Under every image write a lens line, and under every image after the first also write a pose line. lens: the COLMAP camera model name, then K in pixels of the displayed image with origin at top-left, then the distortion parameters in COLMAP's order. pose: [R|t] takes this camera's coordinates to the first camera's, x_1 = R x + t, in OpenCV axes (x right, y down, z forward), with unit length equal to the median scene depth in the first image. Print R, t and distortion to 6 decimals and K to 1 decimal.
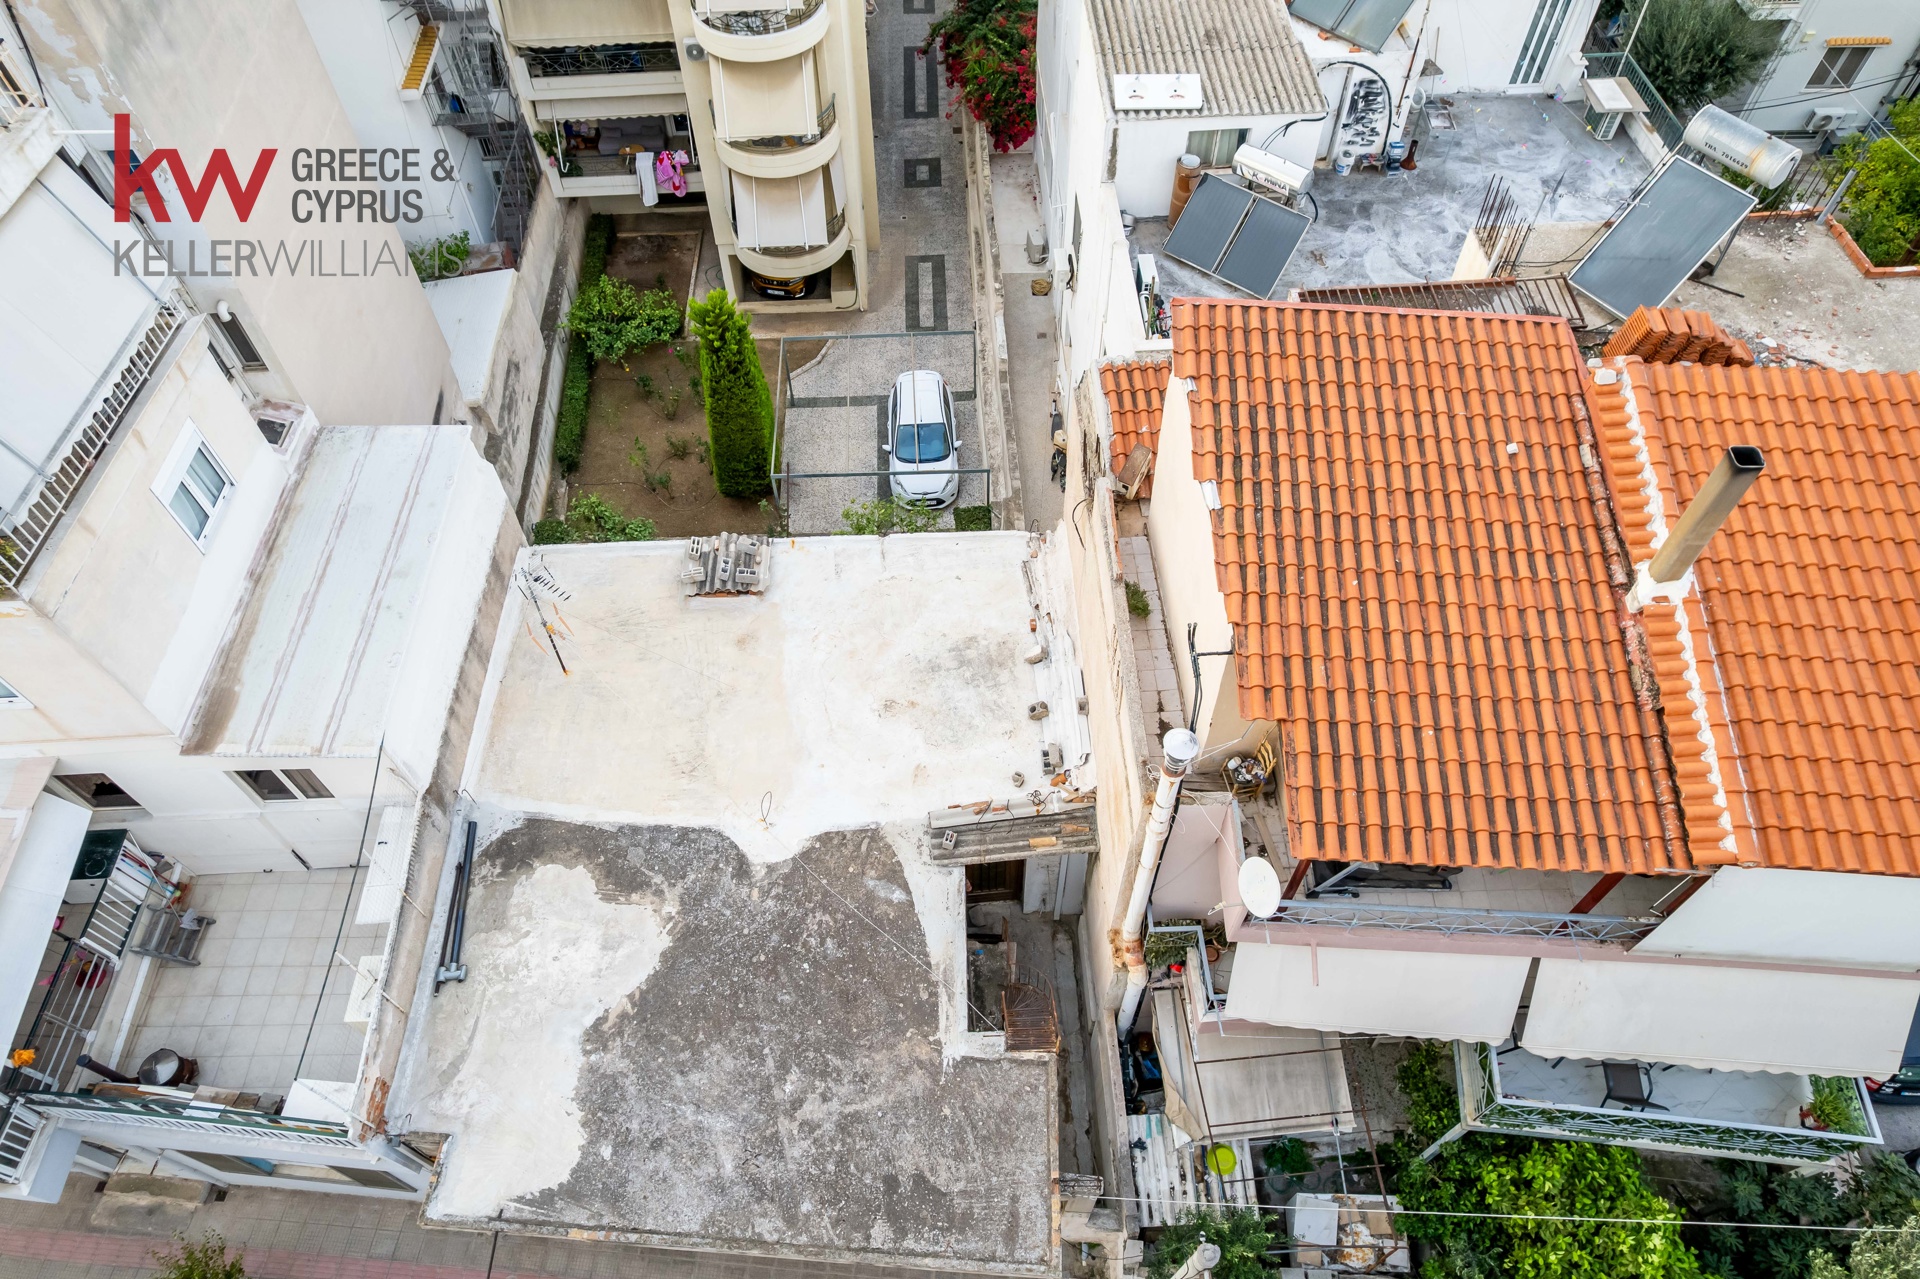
lens RADIAL K [[1253.4, 0, 966.5], [0, 1253.4, 618.1], [0, 0, 1]] dist [-0.078540, 0.064205]
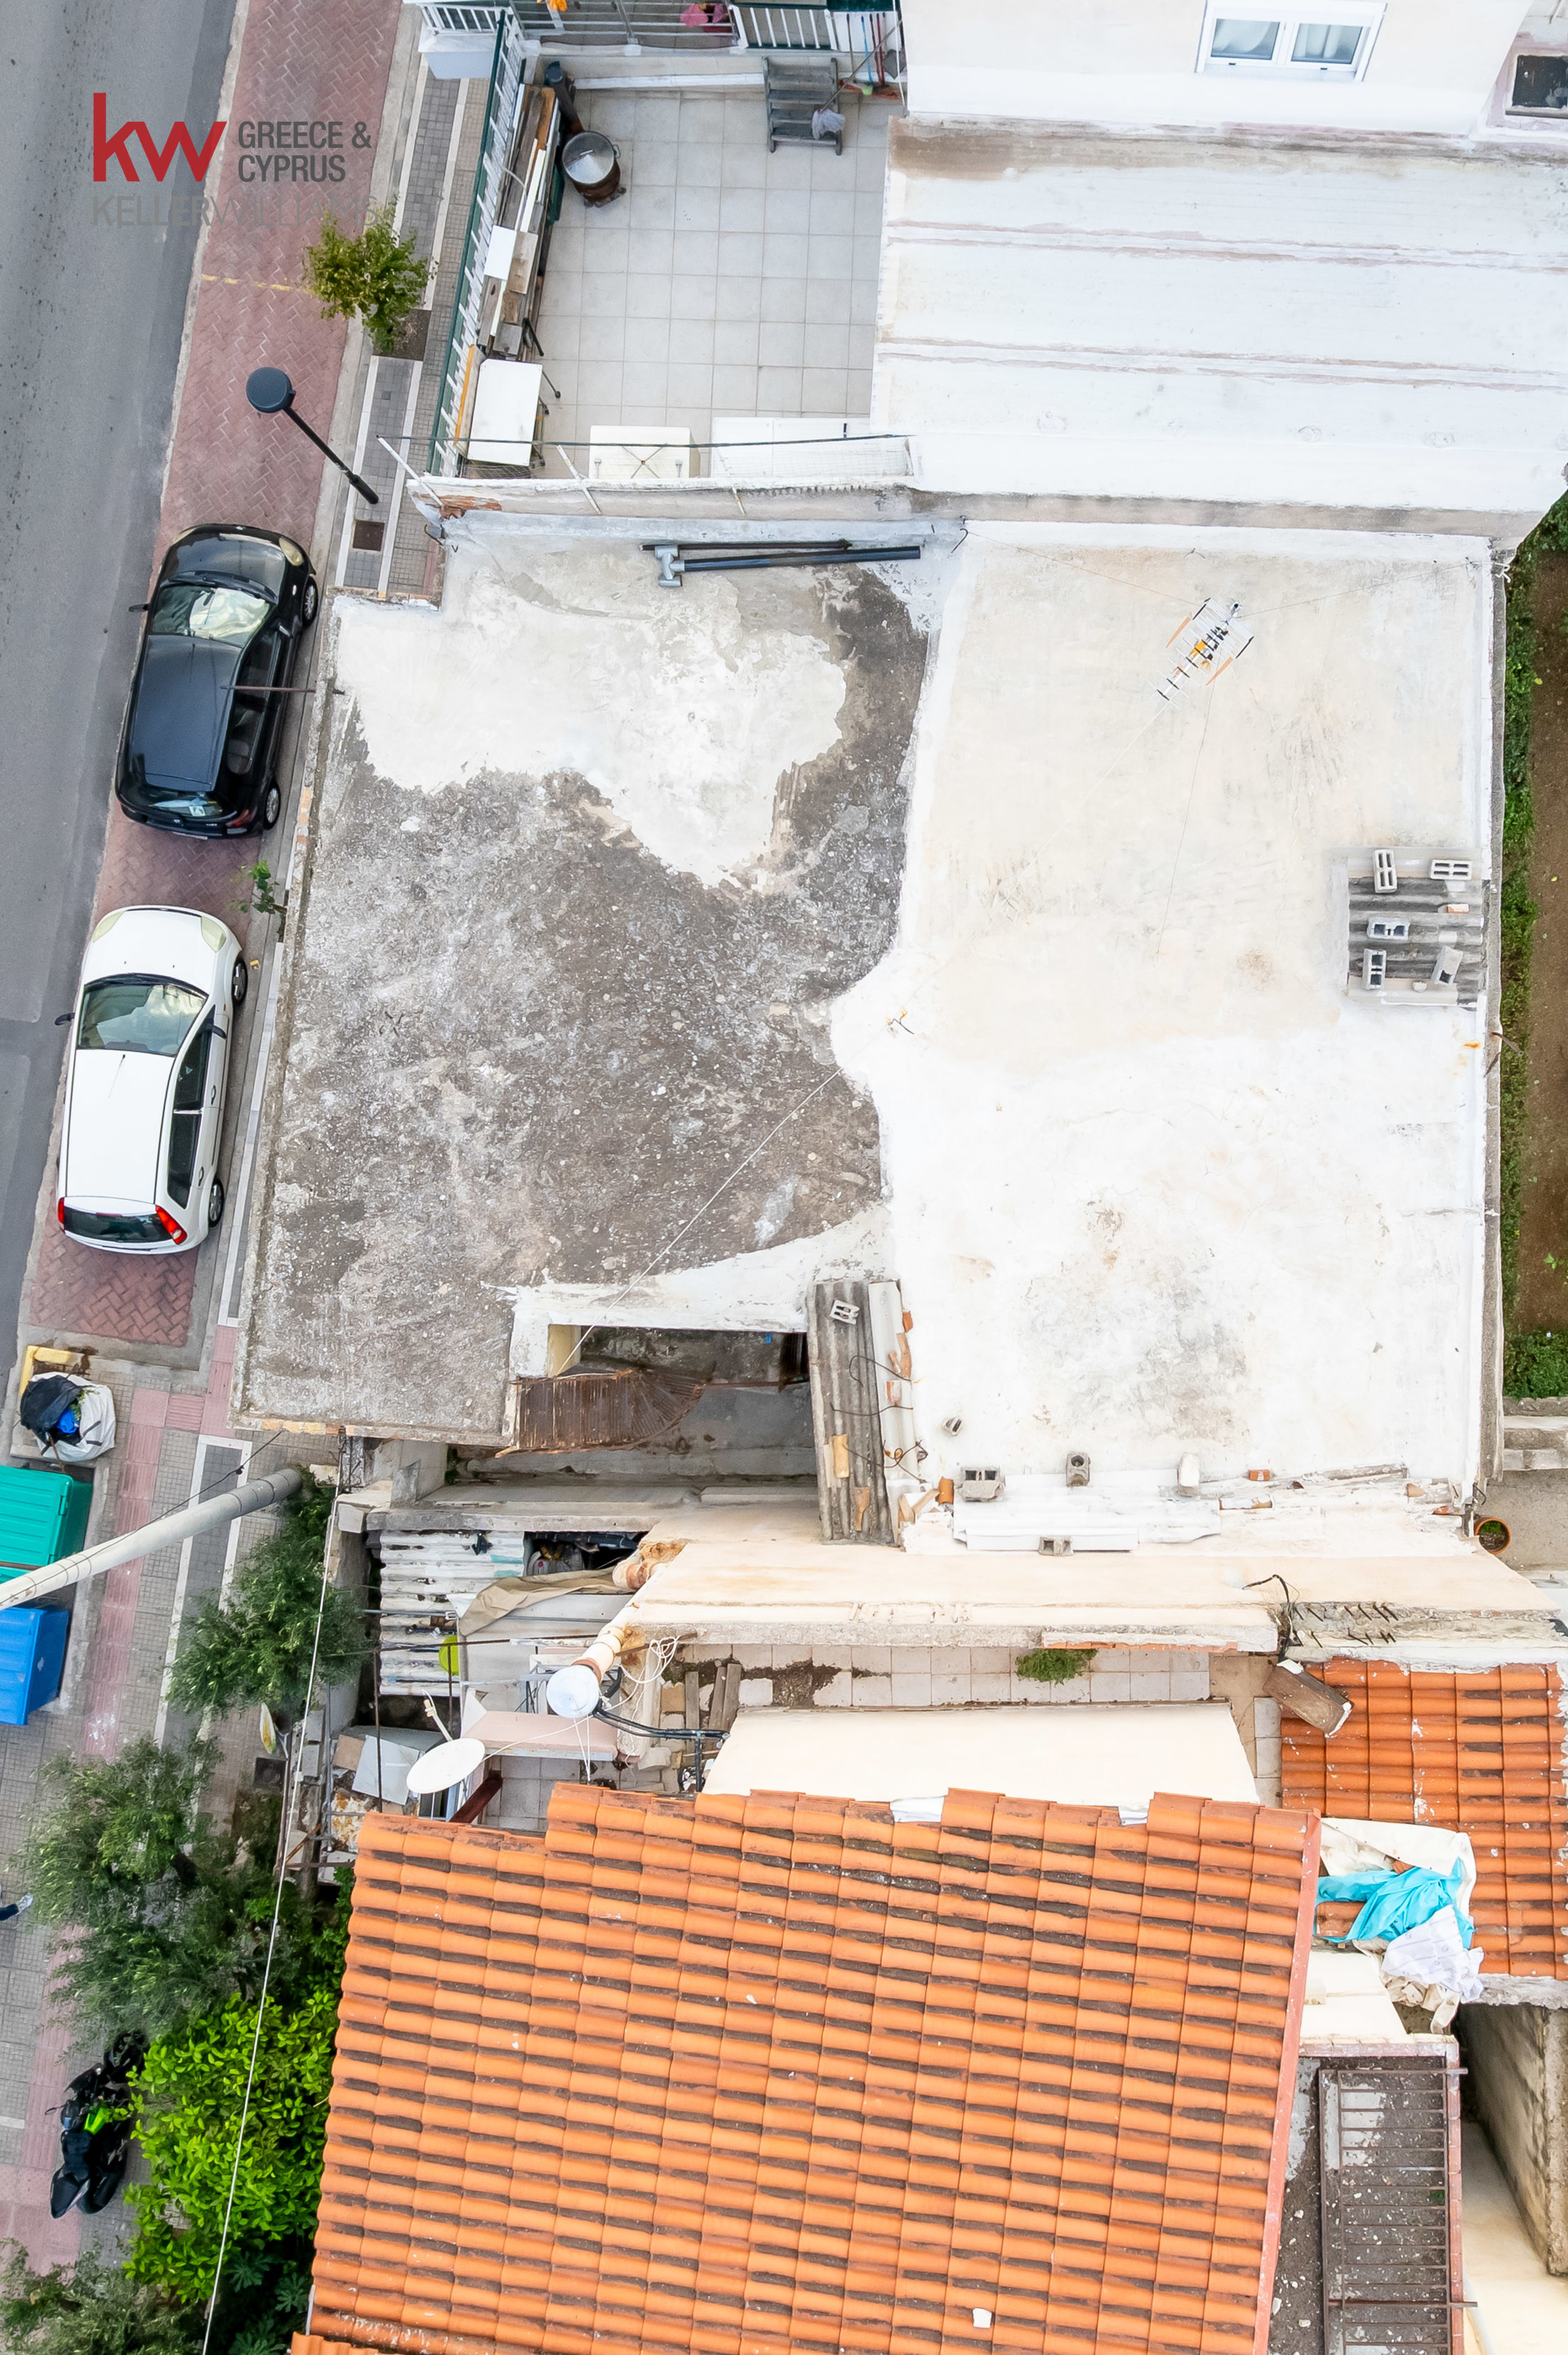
lens RADIAL K [[2521.4, 0, 992.4], [0, 2521.4, 1173.0], [0, 0, 1]] dist [-0.061883, 0.012039]
pose [[-0.049221, 0.998691, 0.013928, -0.110752], [-0.798643, -0.047728, 0.599909, -0.681318], [0.599789, 0.018405, 0.799947, 0.011211]]
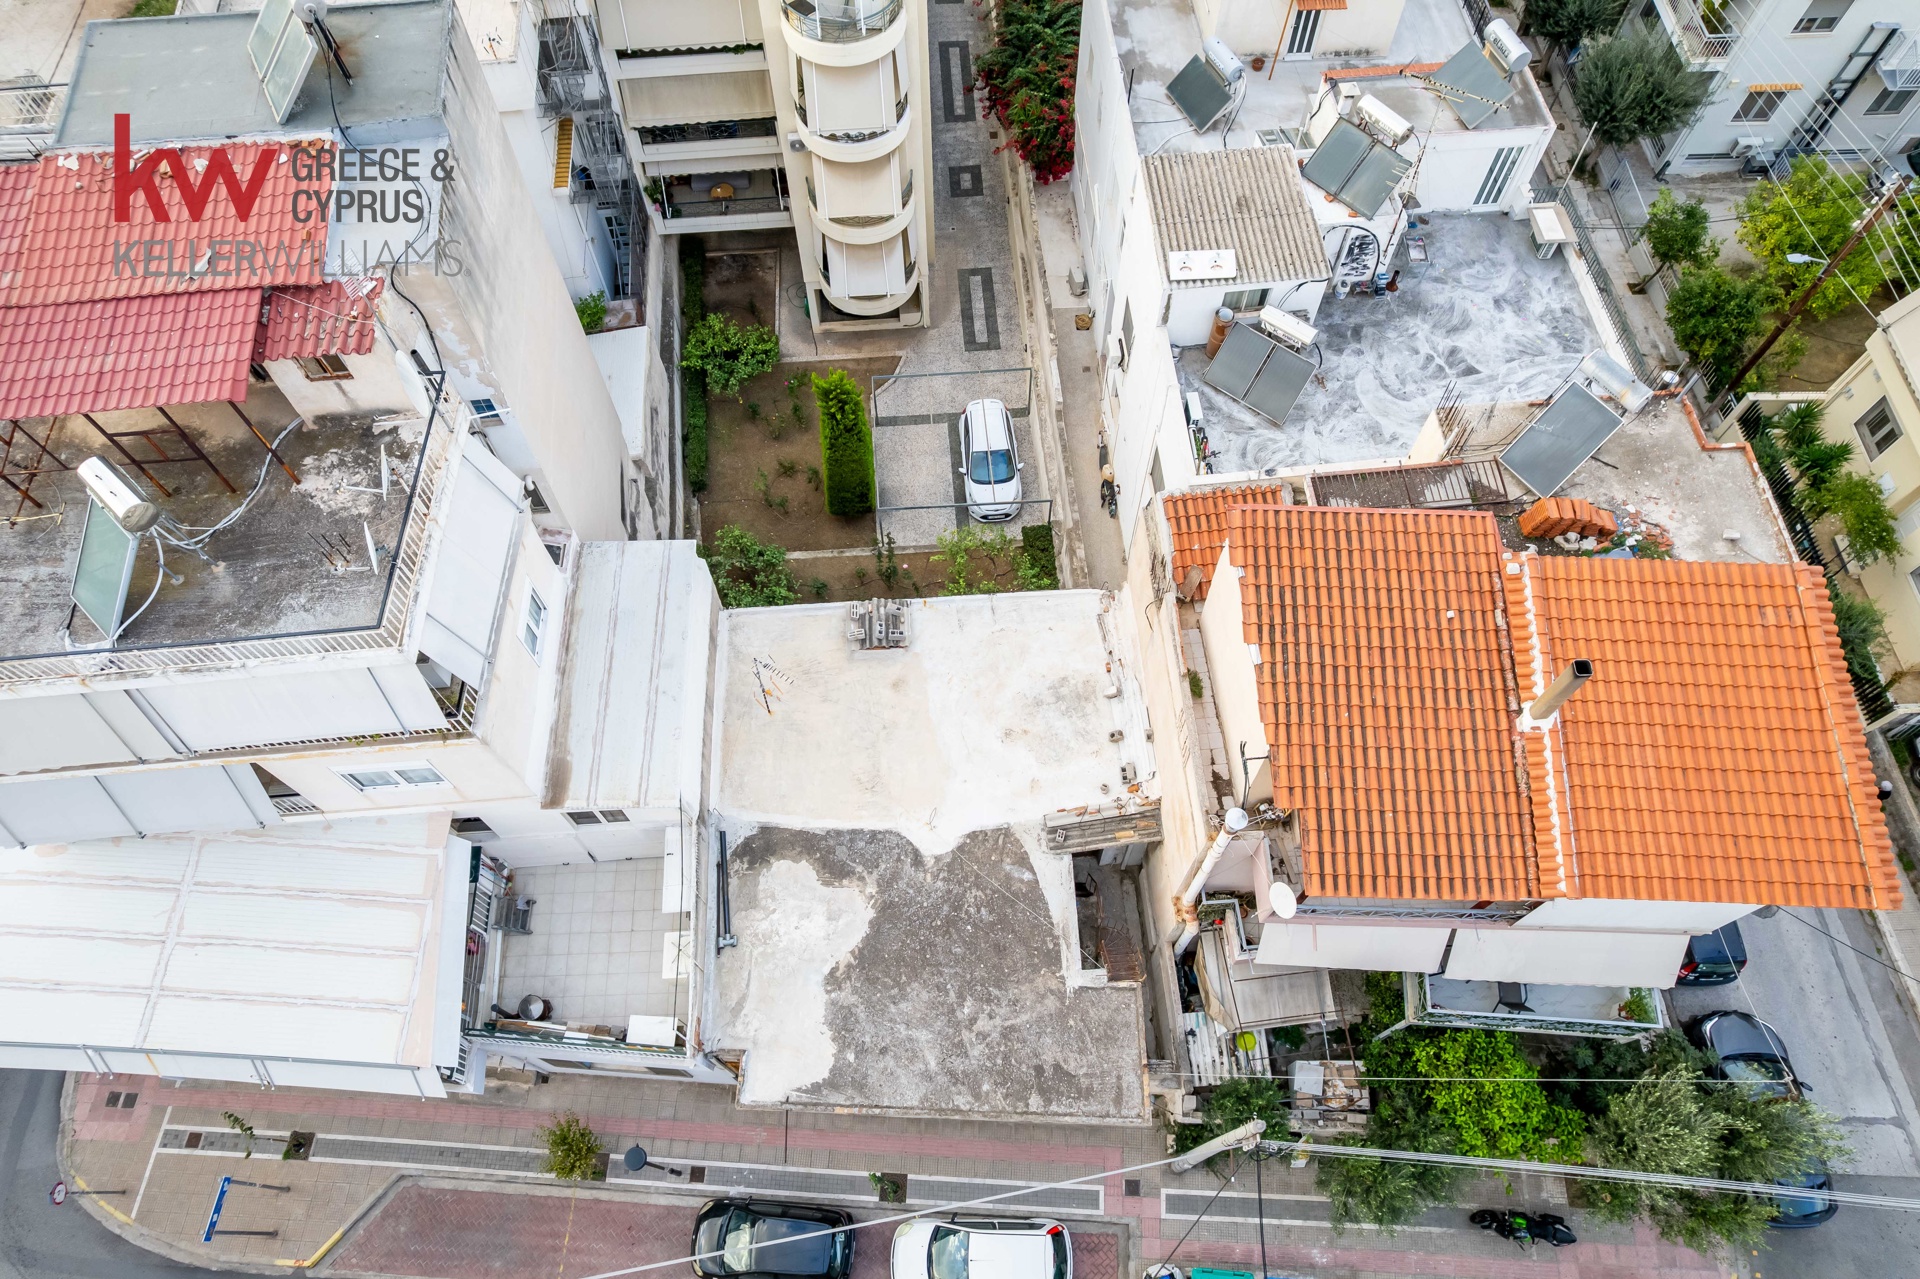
lens RADIAL K [[1253.4, 0, 966.5], [0, 1253.4, 618.1], [0, 0, 1]] dist [-0.078540, 0.064205]
pose [[0.999554, -0.023542, 0.018380, -0.148743], [0.020637, 0.989249, 0.144780, -0.294354], [-0.021591, -0.144336, 0.989293, -0.405861]]
